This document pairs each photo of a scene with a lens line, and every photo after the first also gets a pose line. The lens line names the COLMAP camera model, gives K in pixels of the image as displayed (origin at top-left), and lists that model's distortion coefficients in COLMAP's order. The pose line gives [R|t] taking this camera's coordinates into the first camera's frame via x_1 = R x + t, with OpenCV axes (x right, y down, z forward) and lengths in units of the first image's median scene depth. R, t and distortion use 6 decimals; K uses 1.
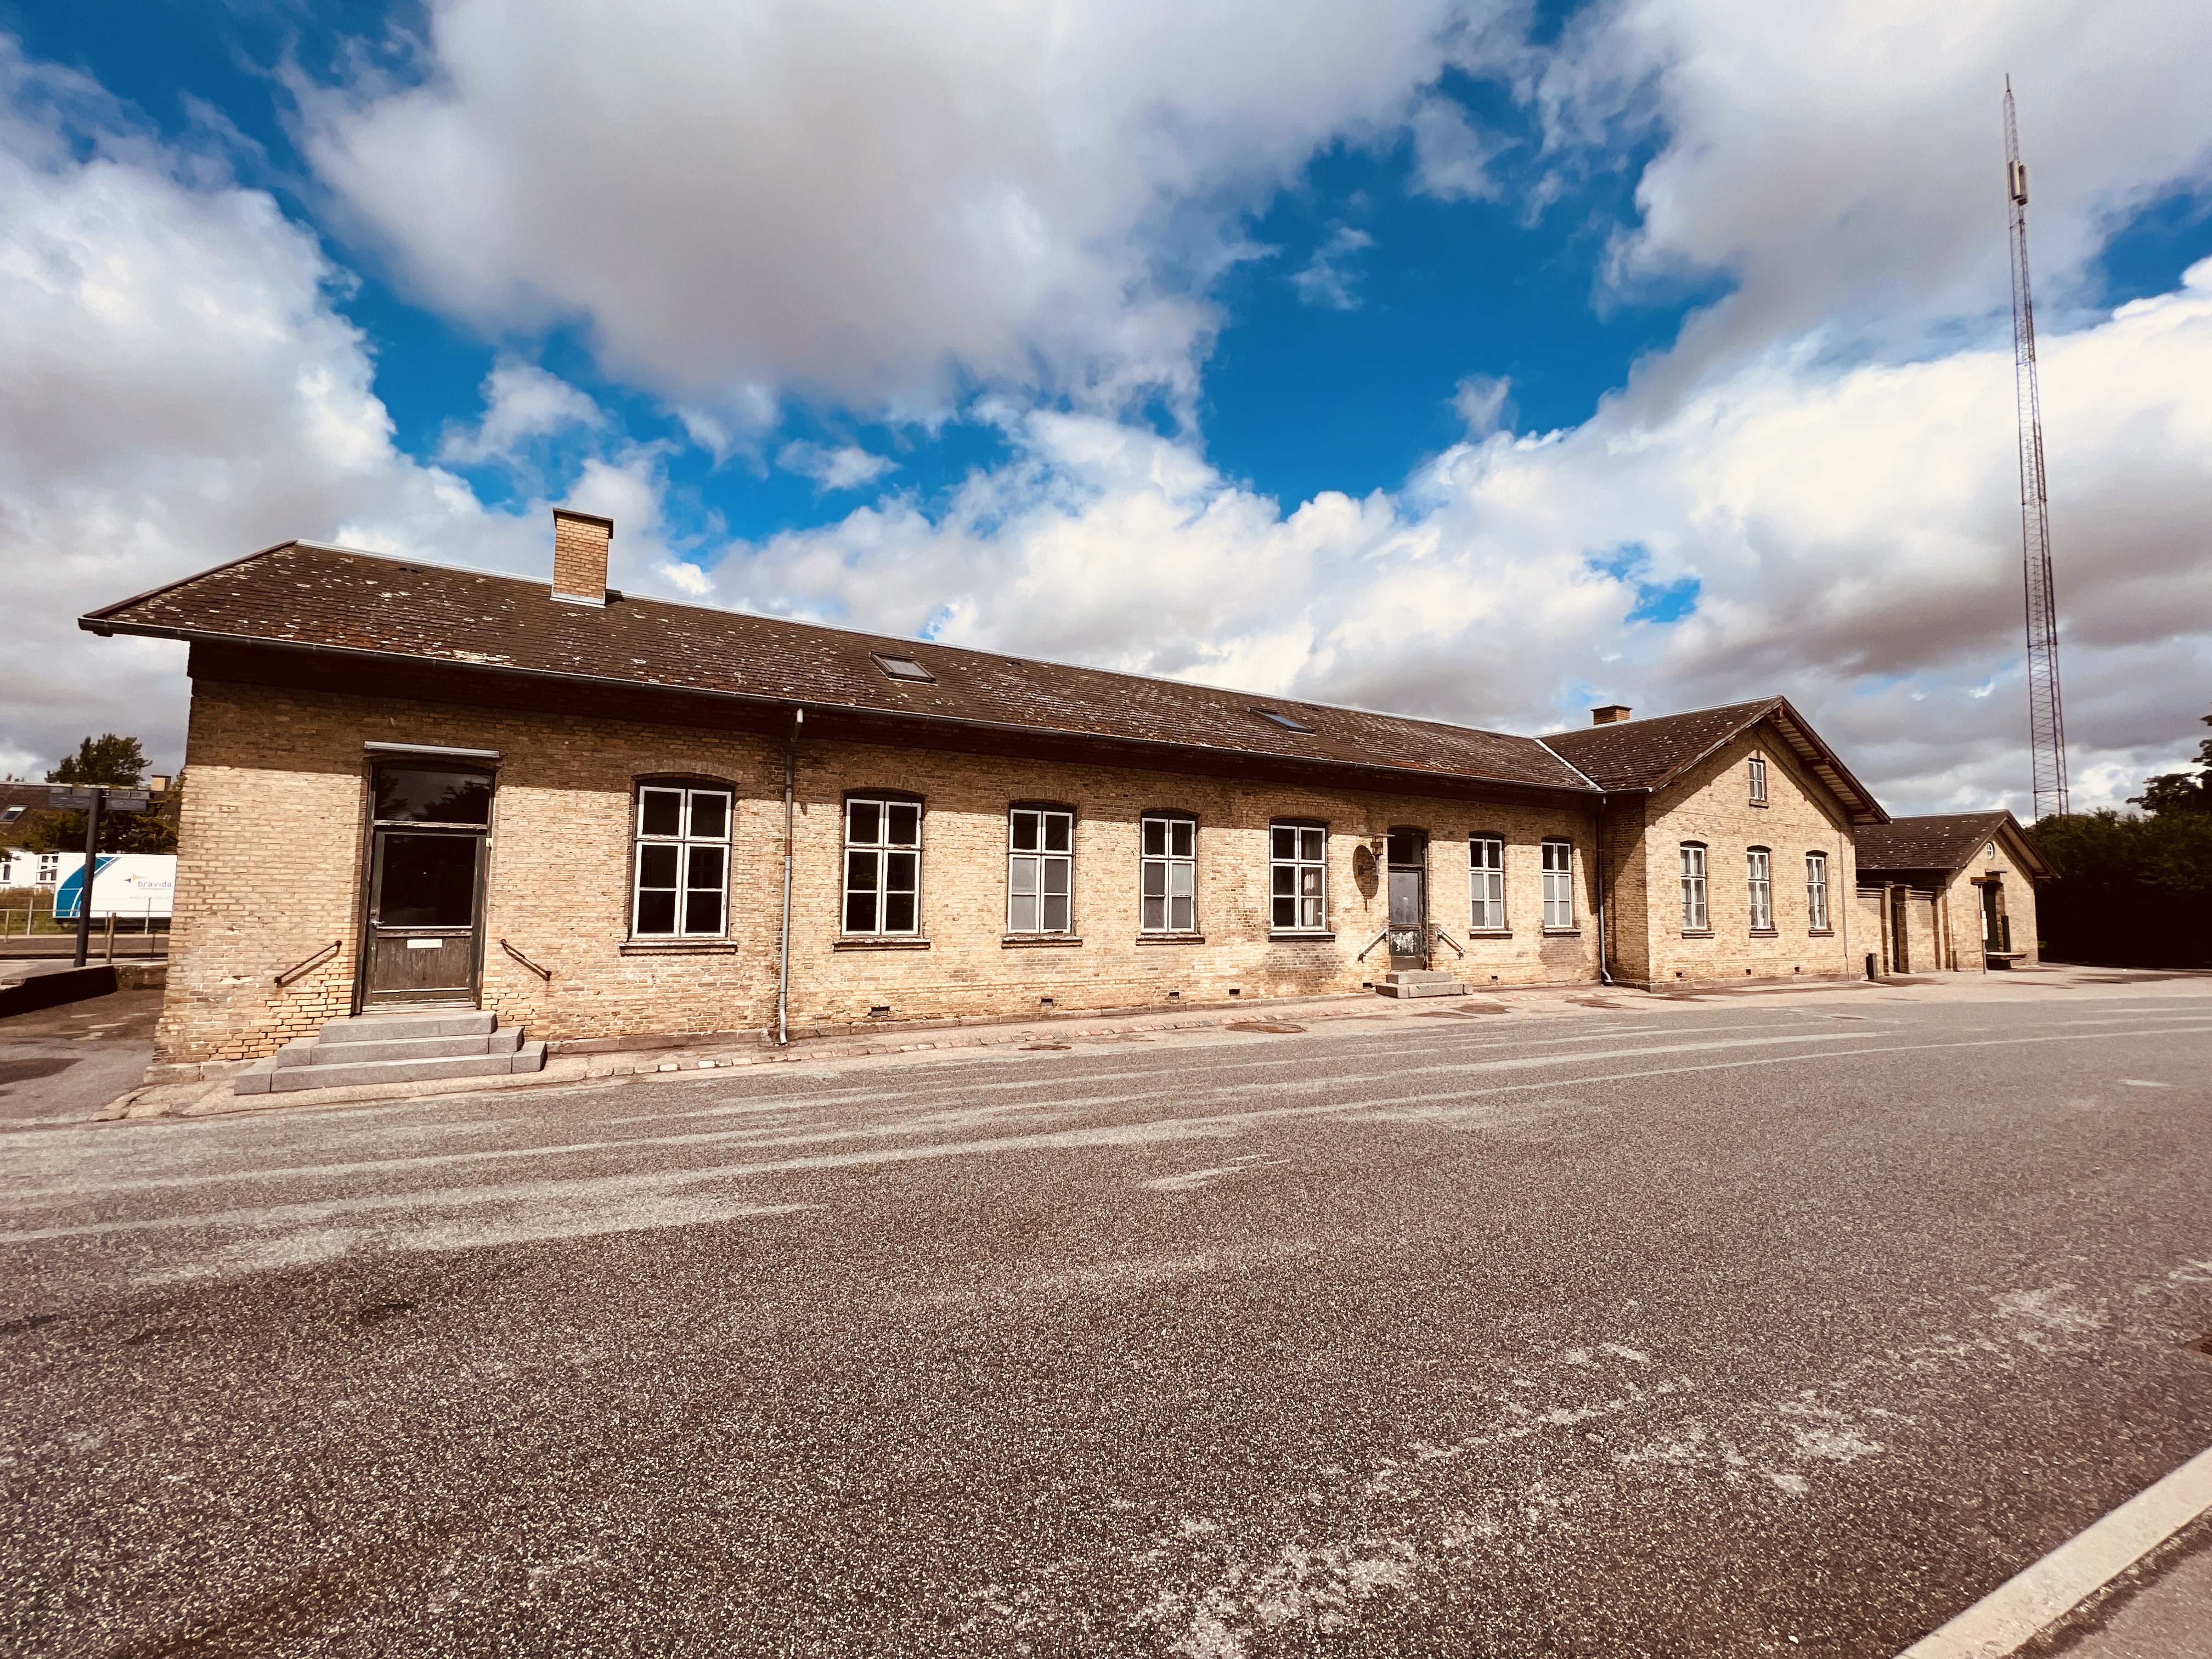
lens RADIAL K [[883.1, 0, 1089.1], [0, 883.1, 841.9], [0, 0, 1]] dist [0.000609, 0.000551]
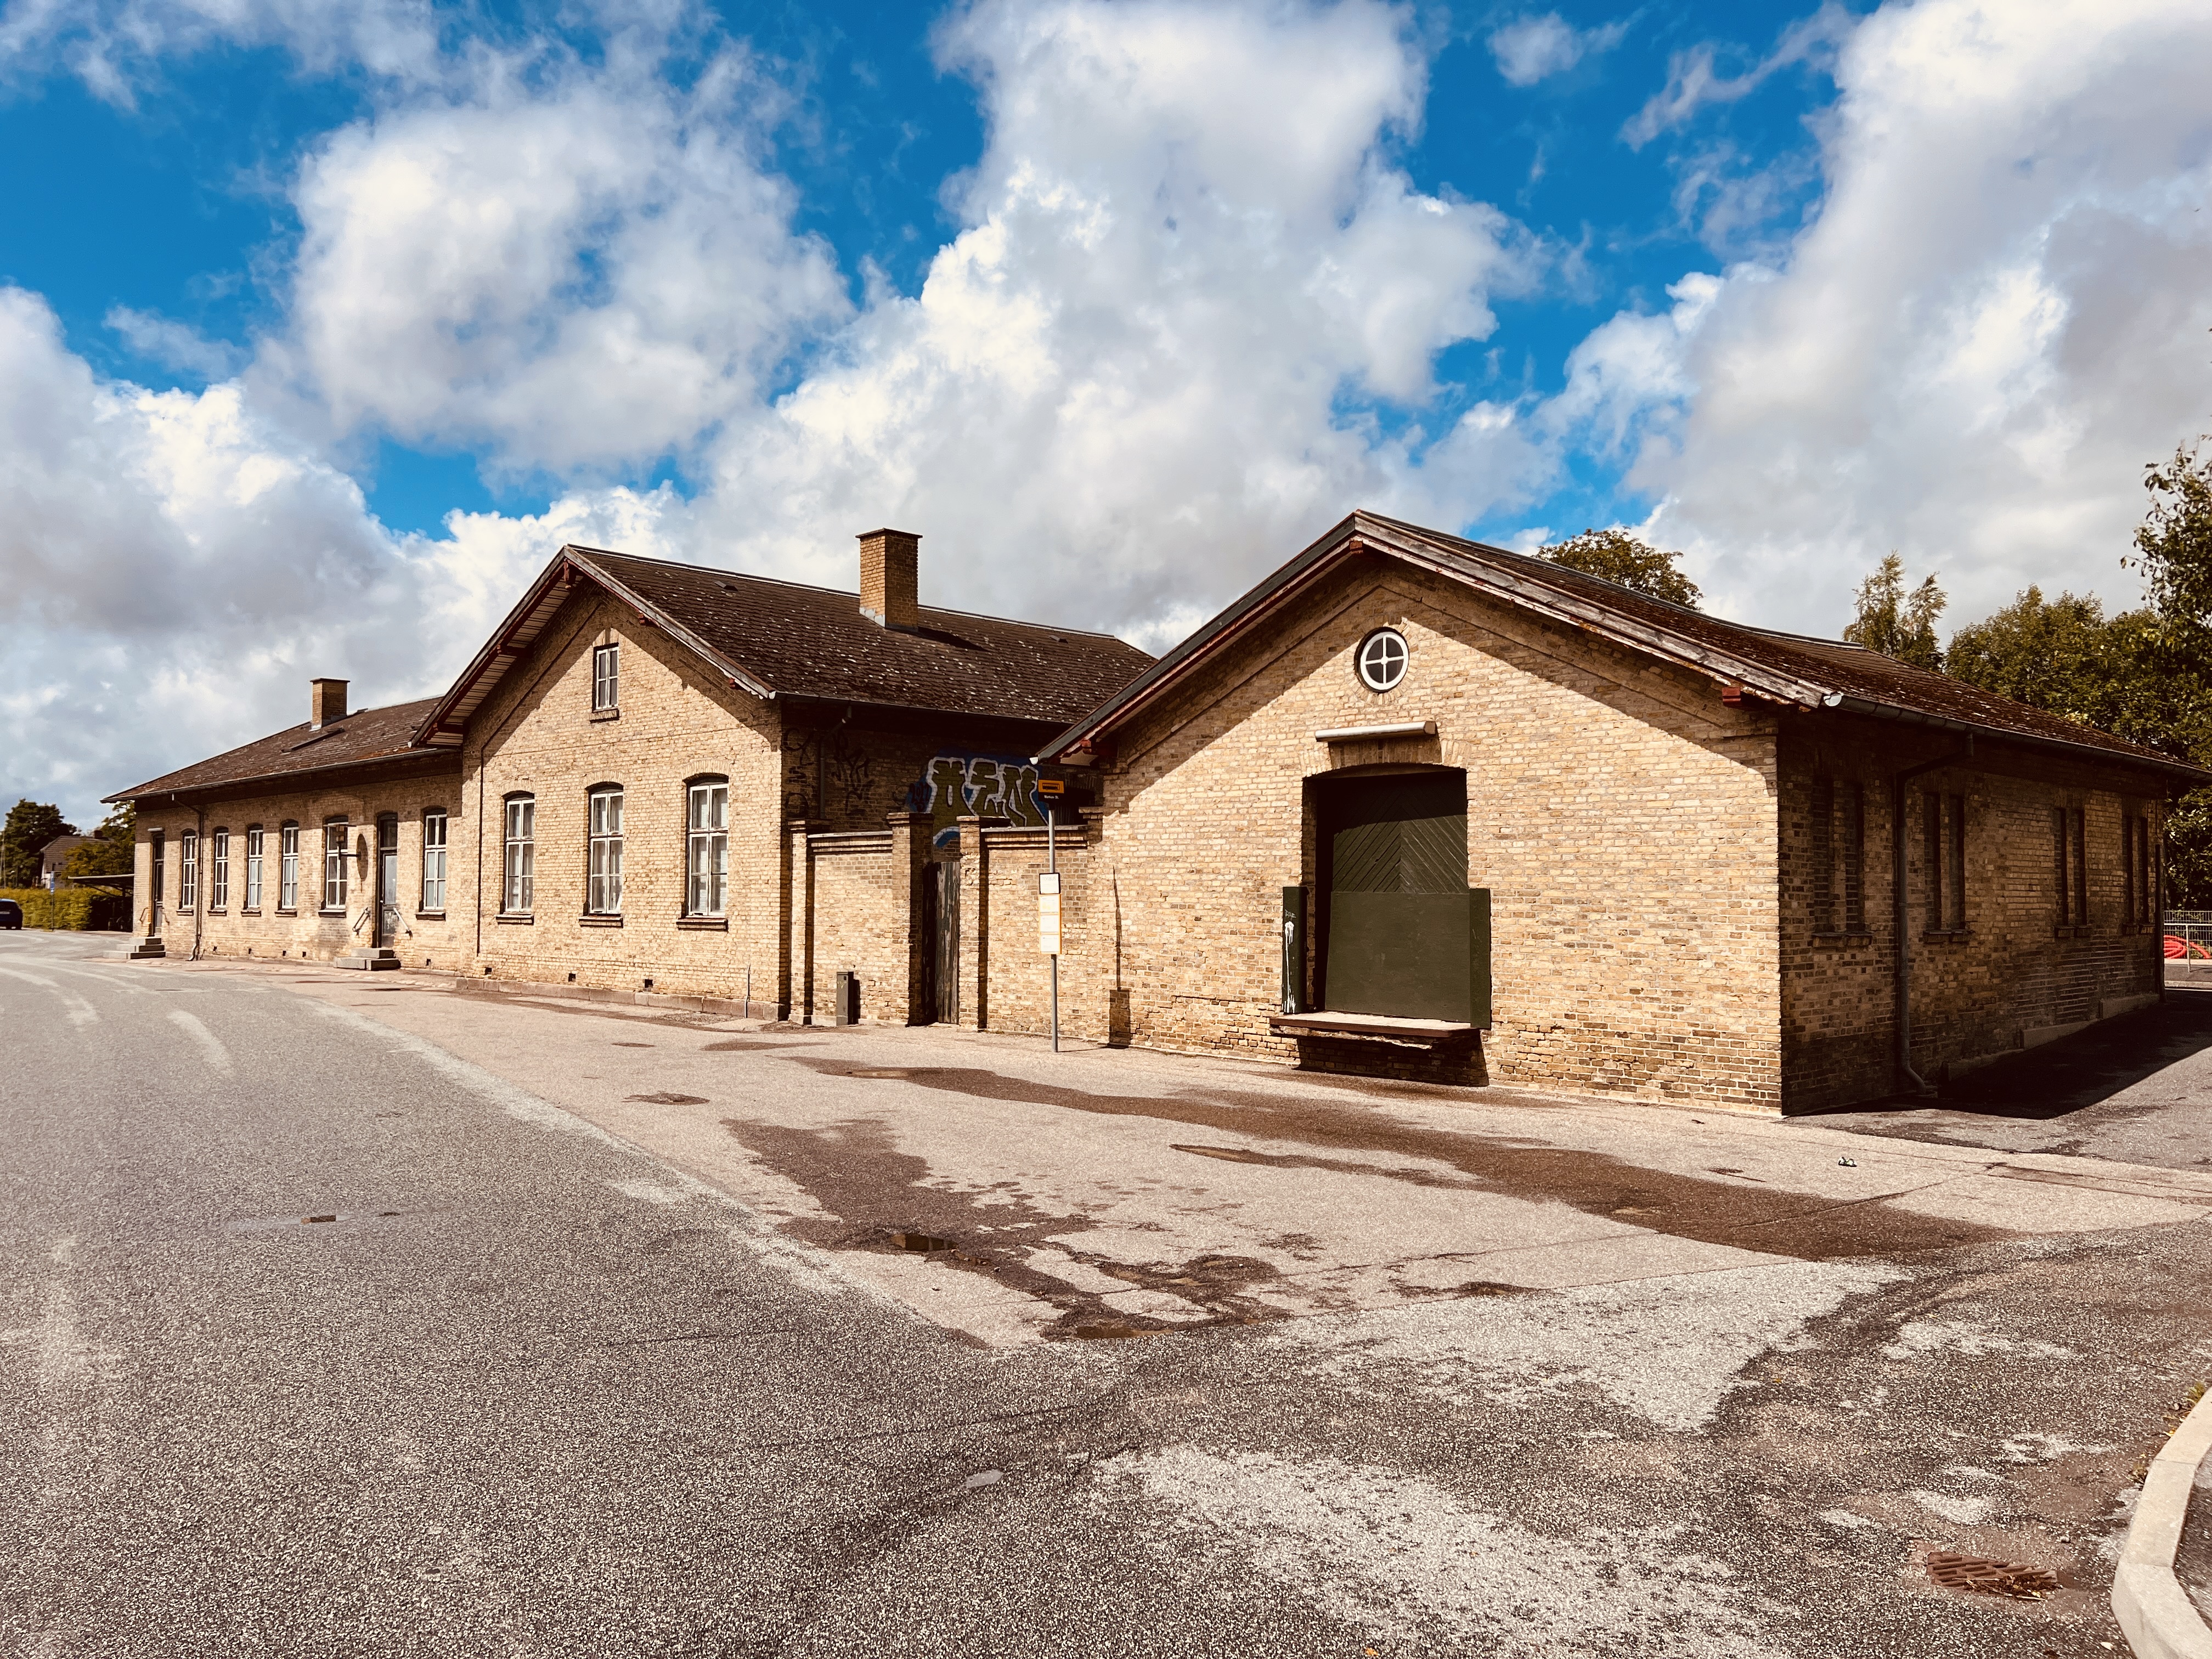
lens RADIAL K [[1690.7, 0, 1100.7], [0, 1690.7, 834.0], [0, 0, 1]] dist [0.055023, -0.009324]
pose [[0.258533, -0.042586, -0.965063, 2.061321], [0.072999, 0.997032, -0.024440, 0.098306], [0.963240, -0.064130, 0.260874, 1.041994]]
